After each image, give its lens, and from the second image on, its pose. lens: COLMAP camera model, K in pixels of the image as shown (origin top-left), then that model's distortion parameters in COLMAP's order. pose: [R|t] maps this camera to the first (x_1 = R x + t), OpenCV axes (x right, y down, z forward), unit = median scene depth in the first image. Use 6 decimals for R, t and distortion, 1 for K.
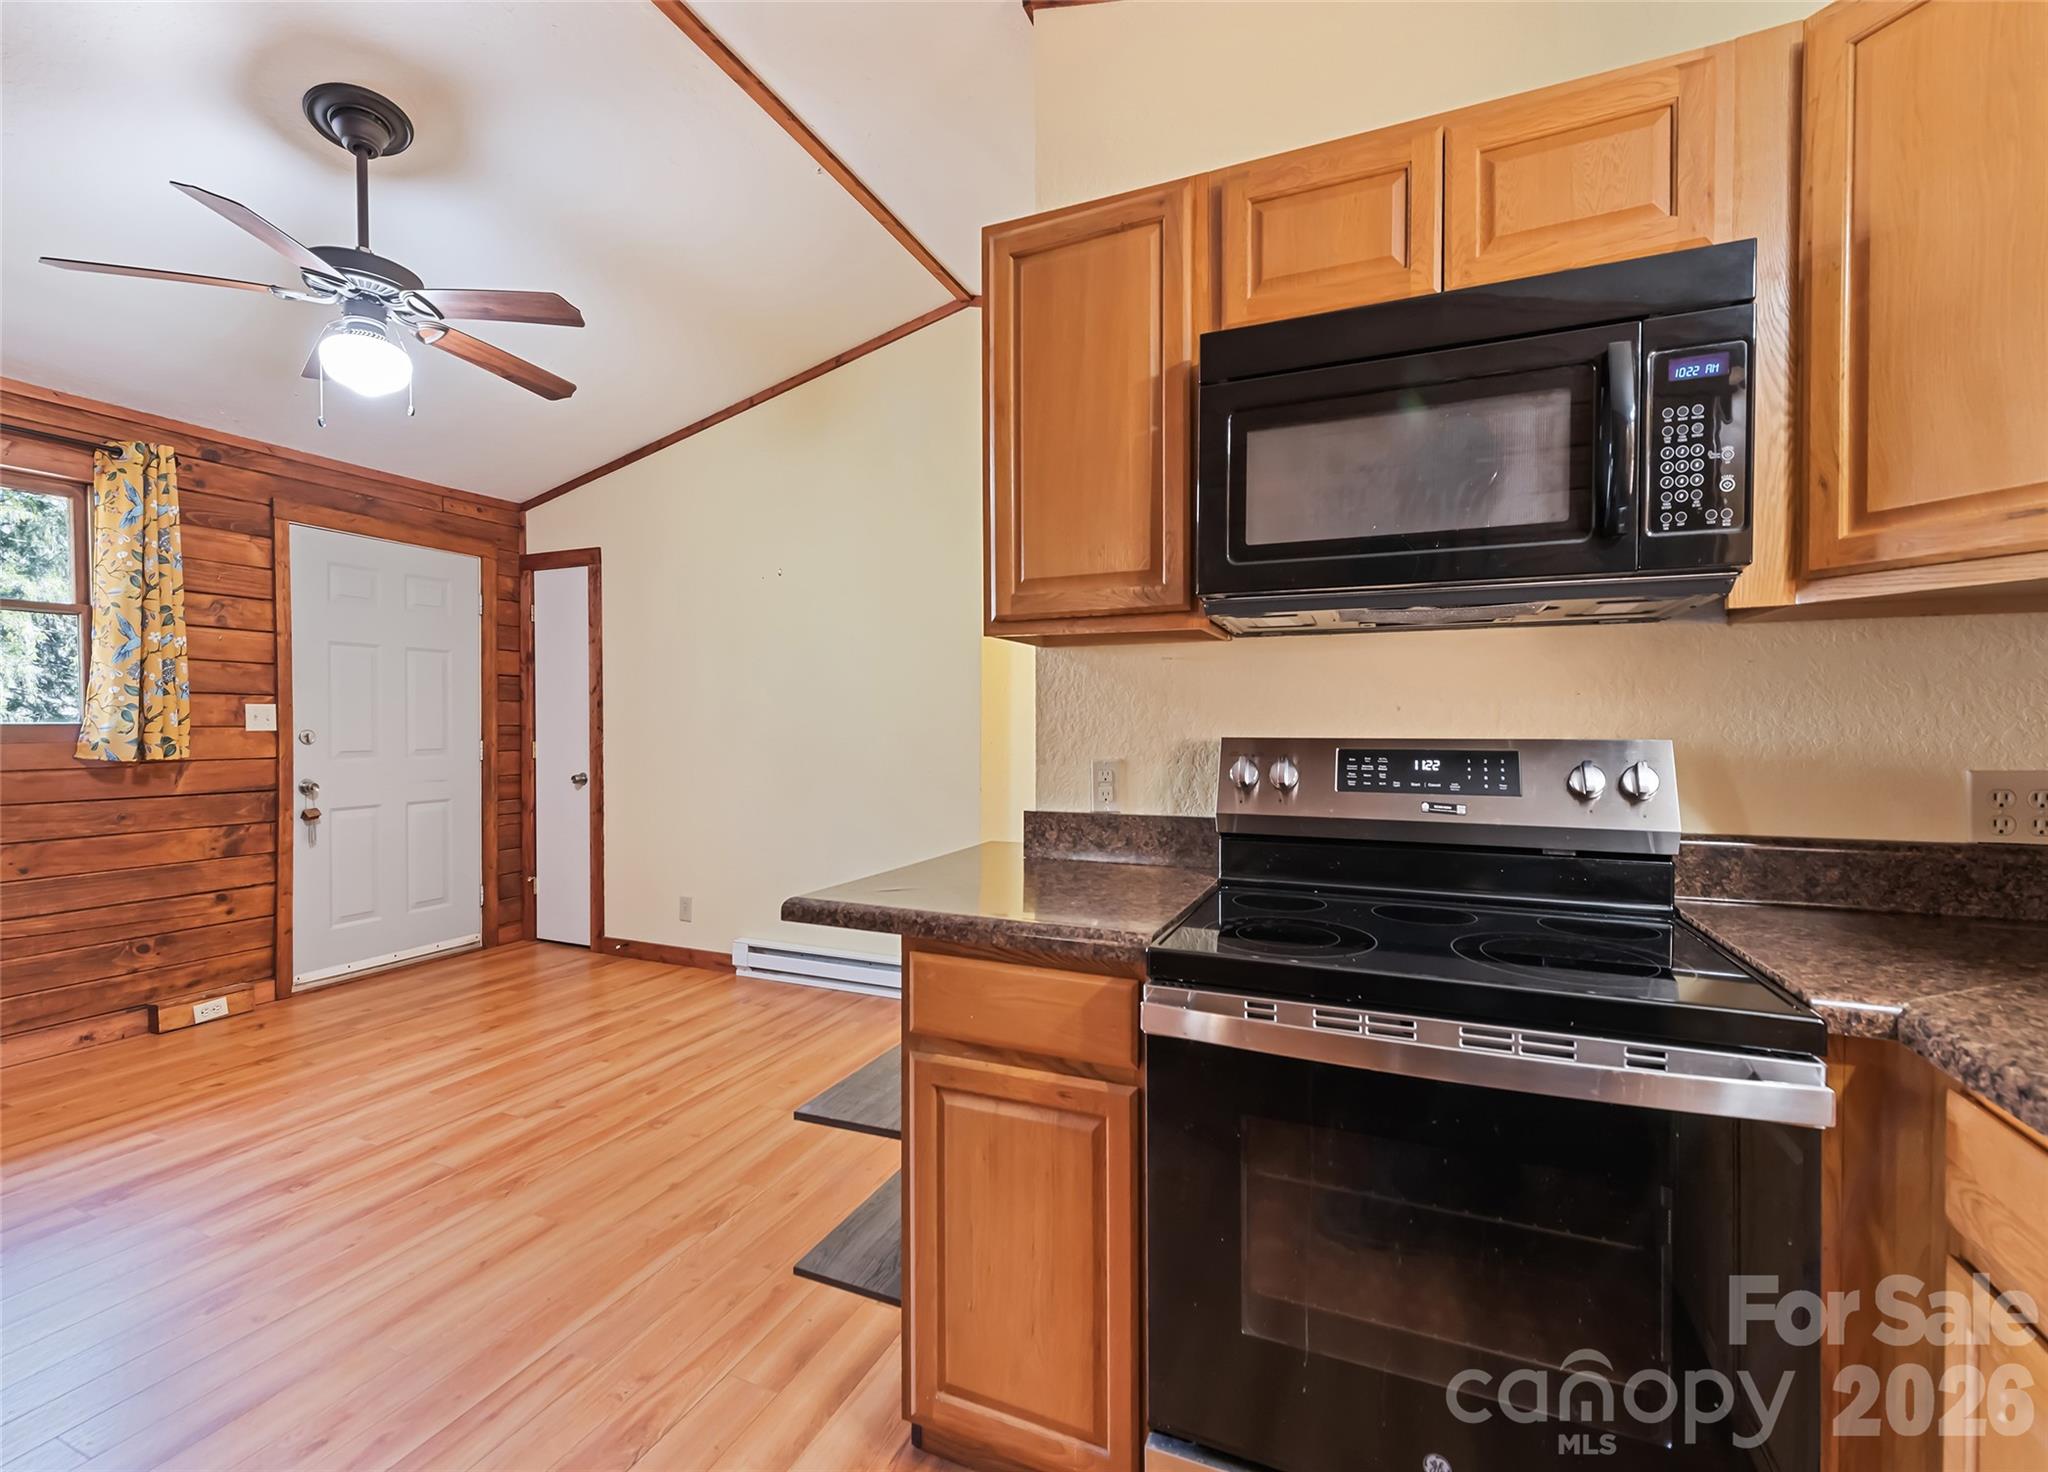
lens RADIAL K [[842.7, 0, 1010.2], [0, 842.7, 742.6], [0, 0, 1]] dist [0.004239, -0.001778]
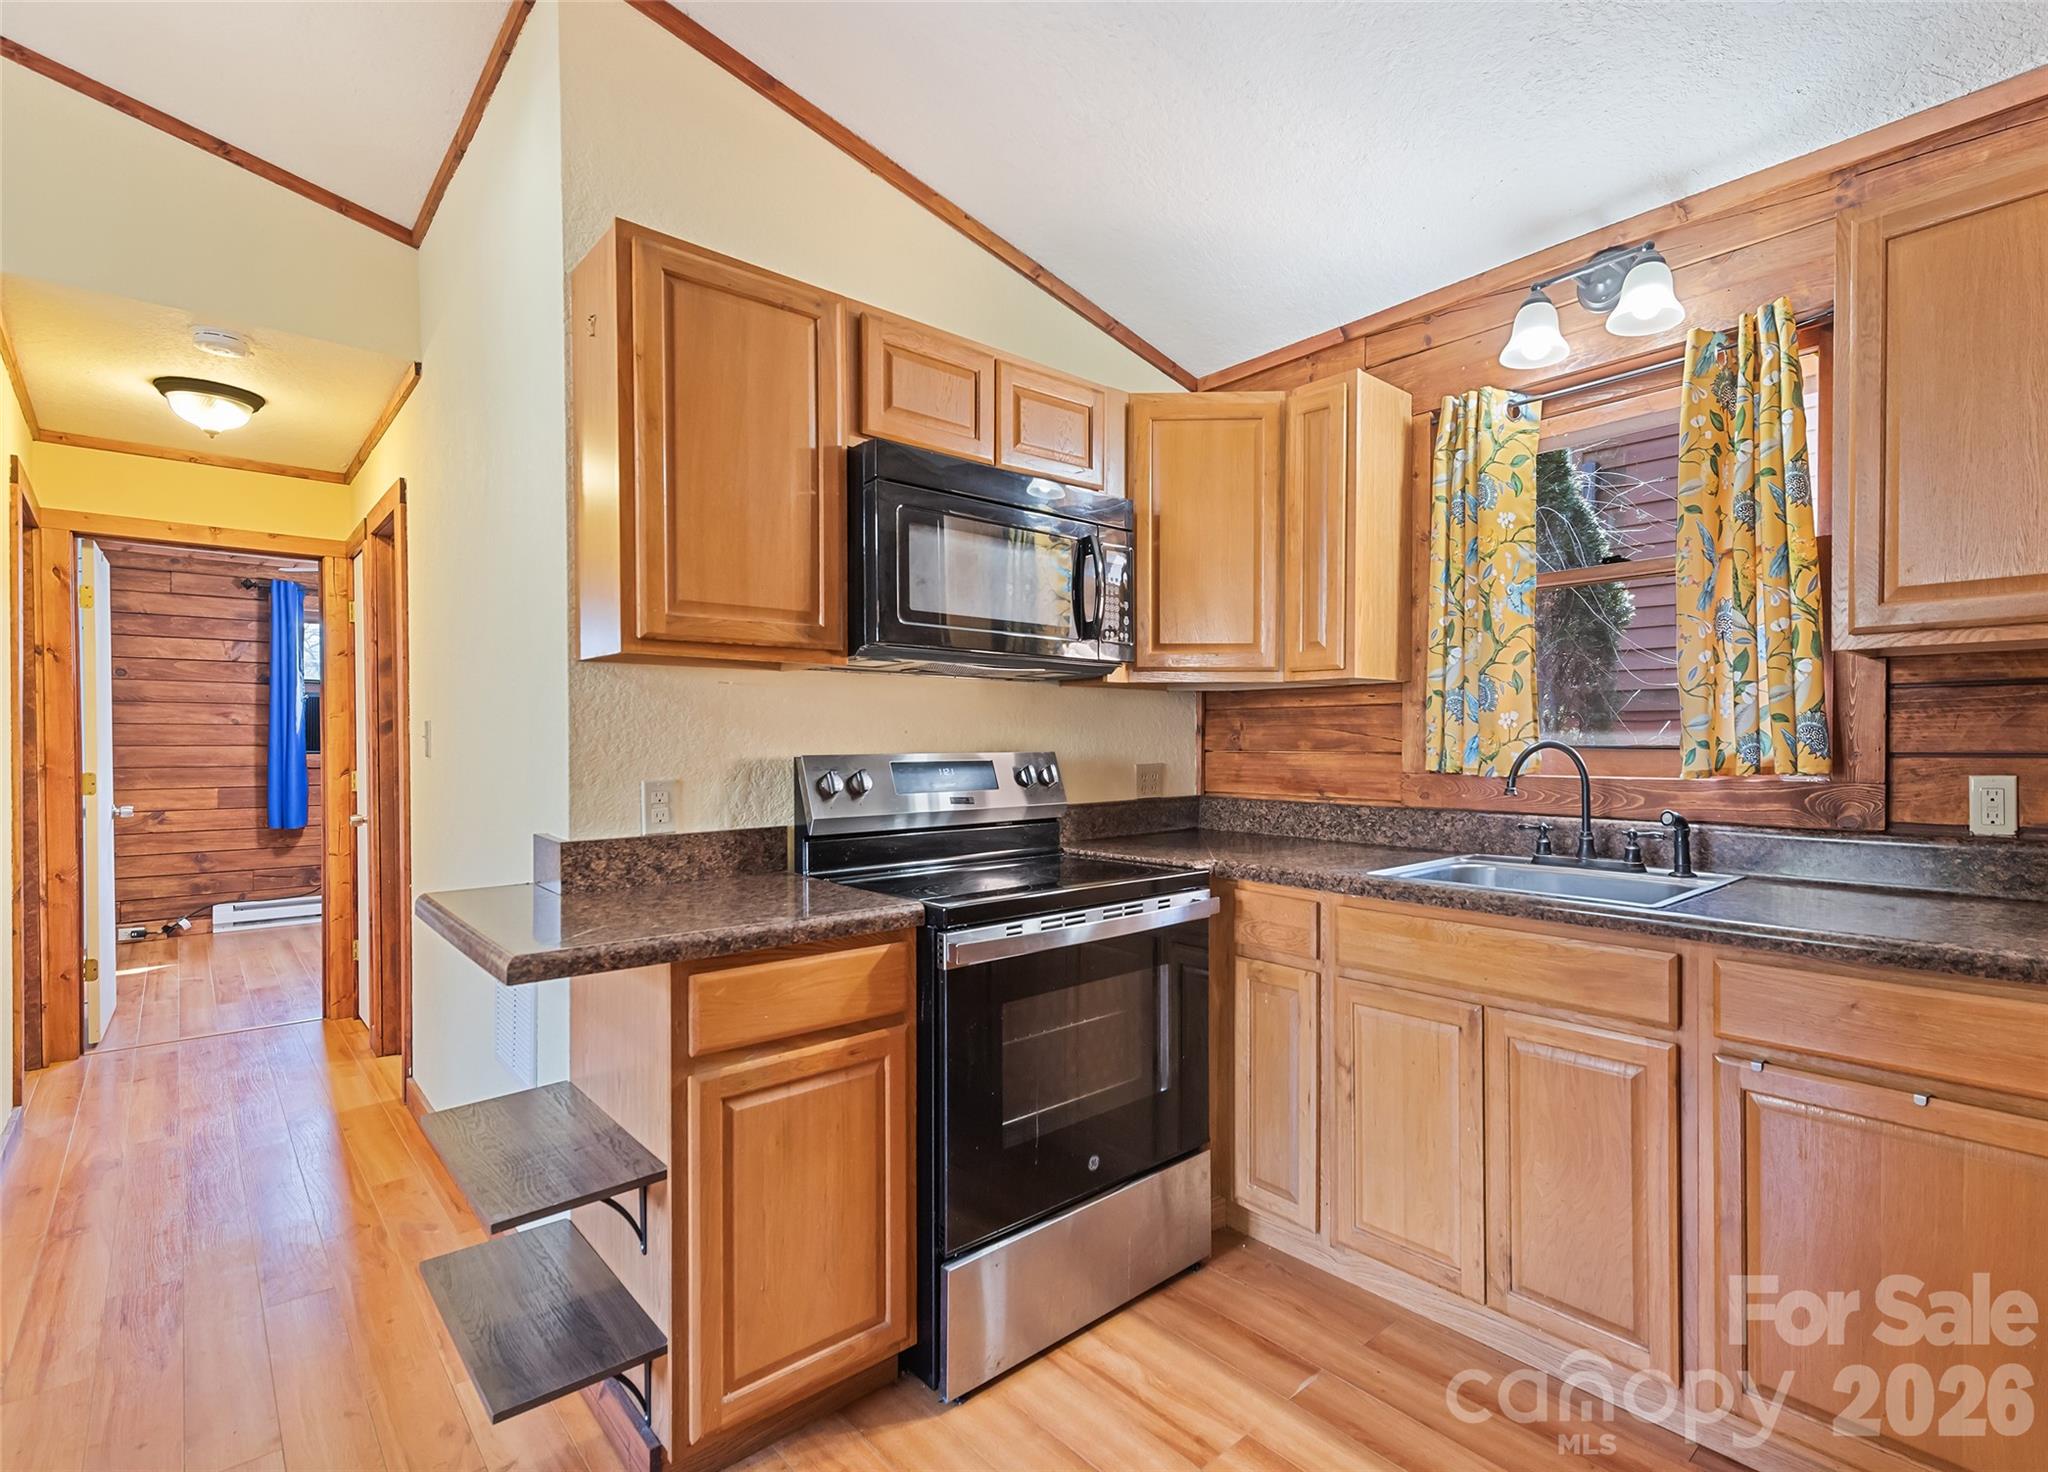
lens RADIAL K [[961.9, 0, 1150.3], [0, 961.9, 747.6], [0, 0, 1]] dist [0.017004, -0.000019]
pose [[0.387619, -0.009075, 0.921775, -0.381399], [0.019017, 0.999817, 0.001846, -0.004940], [-0.921623, 0.016814, 0.387721, 0.022442]]
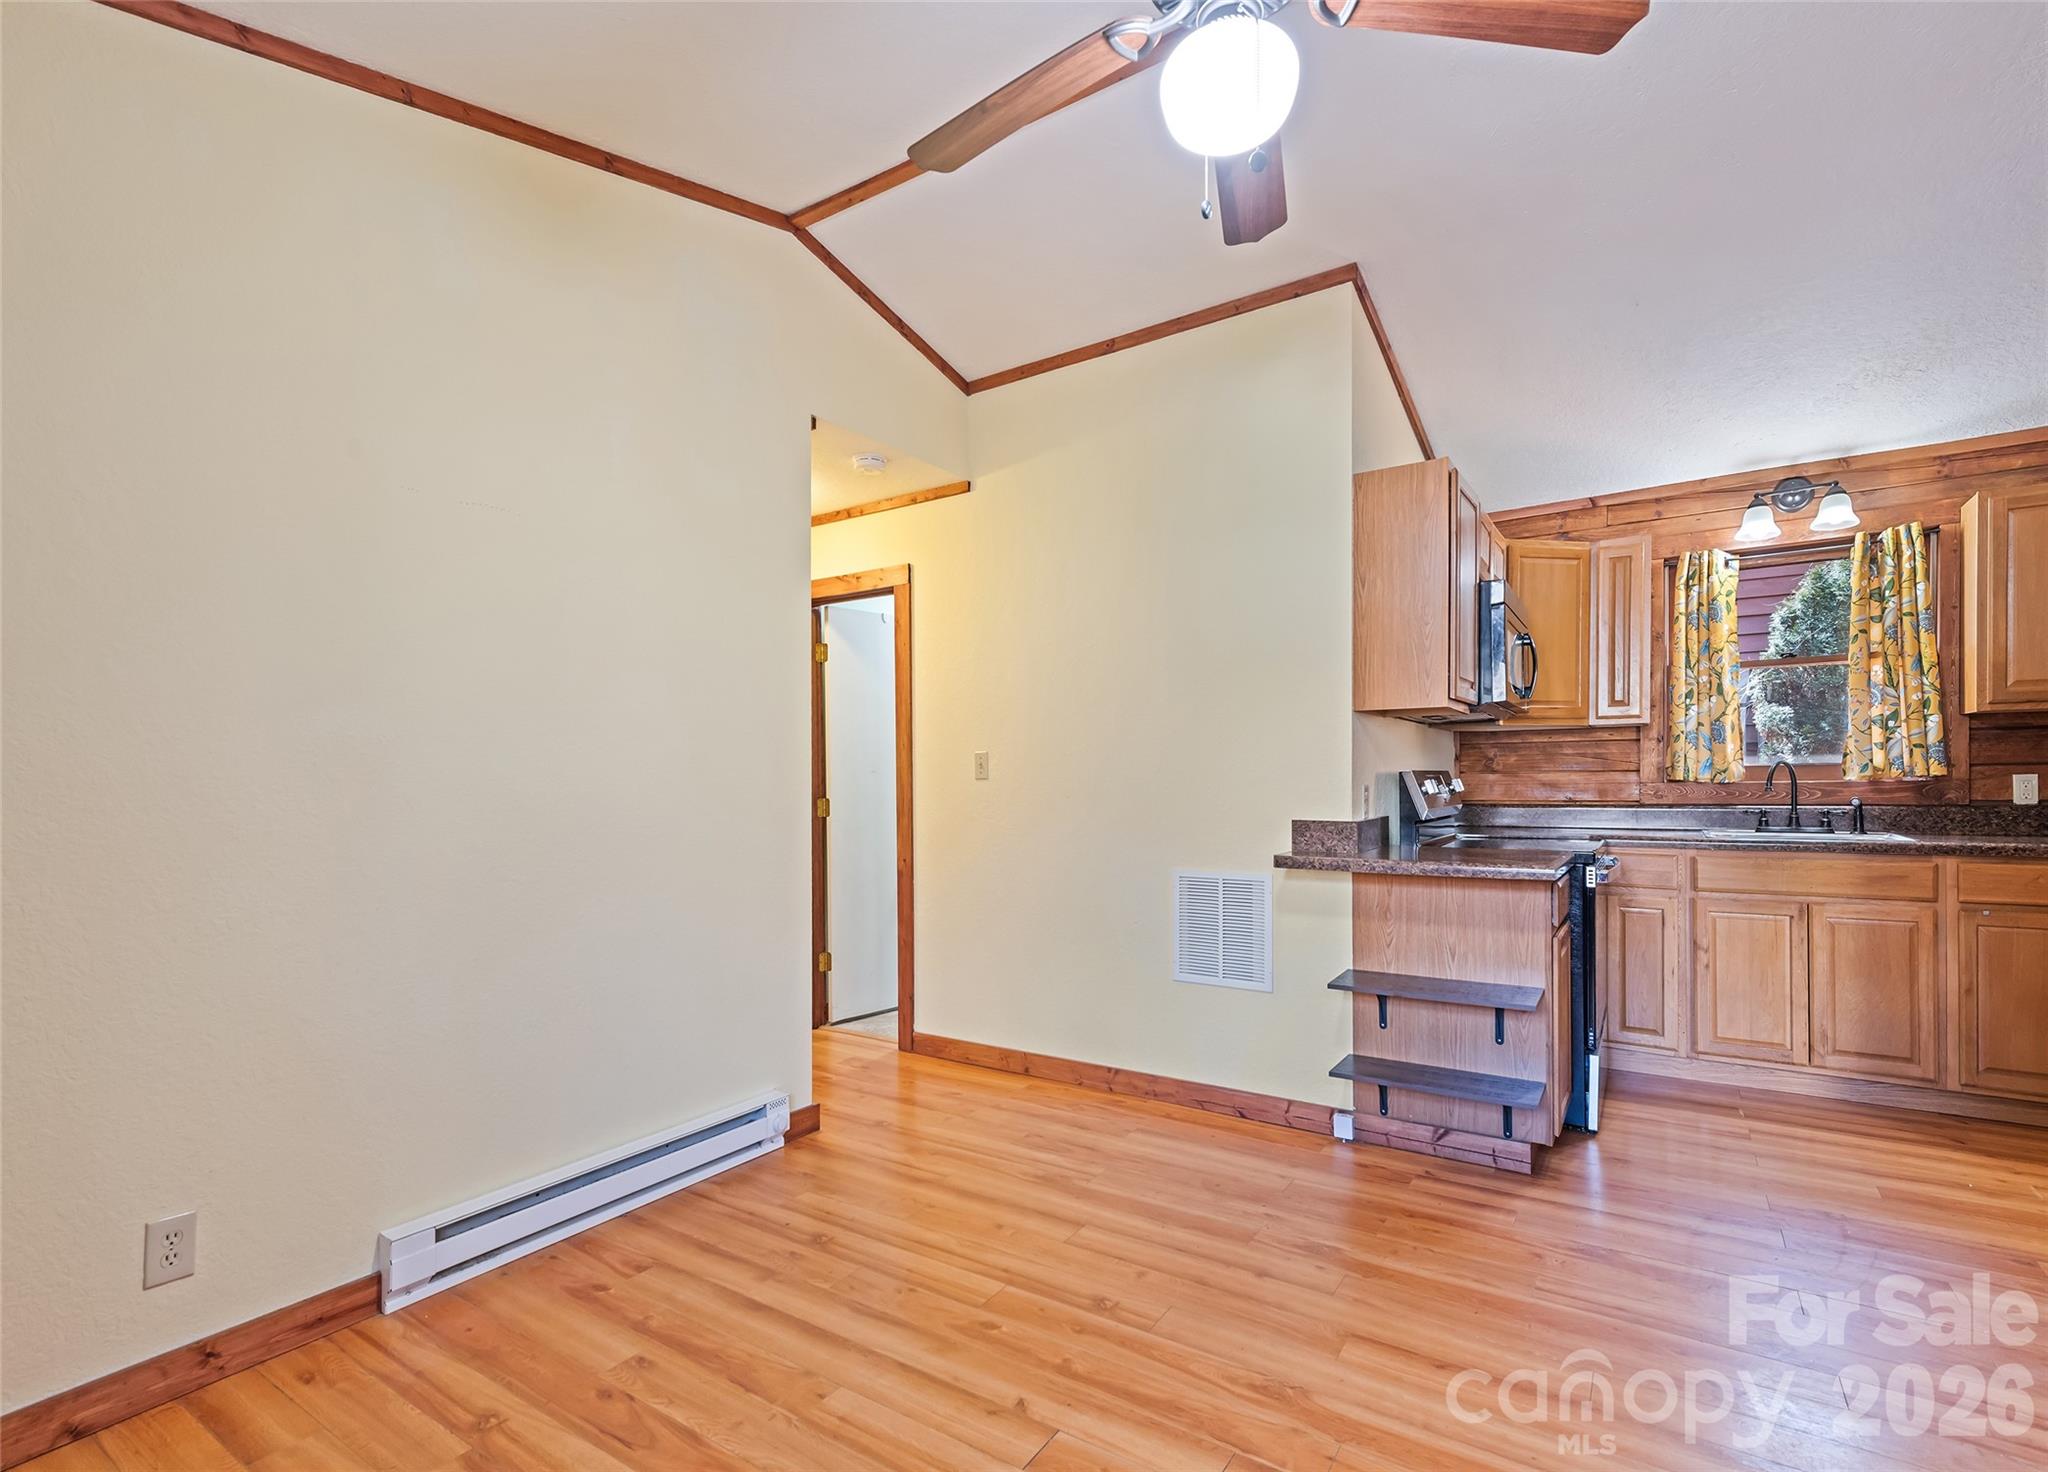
lens RADIAL K [[957.3, 0, 1039.9], [0, 957.3, 785.1], [0, 0, 1]] dist [0.017432, -0.004689]
pose [[0.189578, -0.012413, 0.981787, -0.993452], [0.028450, 0.999570, 0.007144, -0.006414], [-0.981453, 0.026577, 0.189850, 0.705696]]
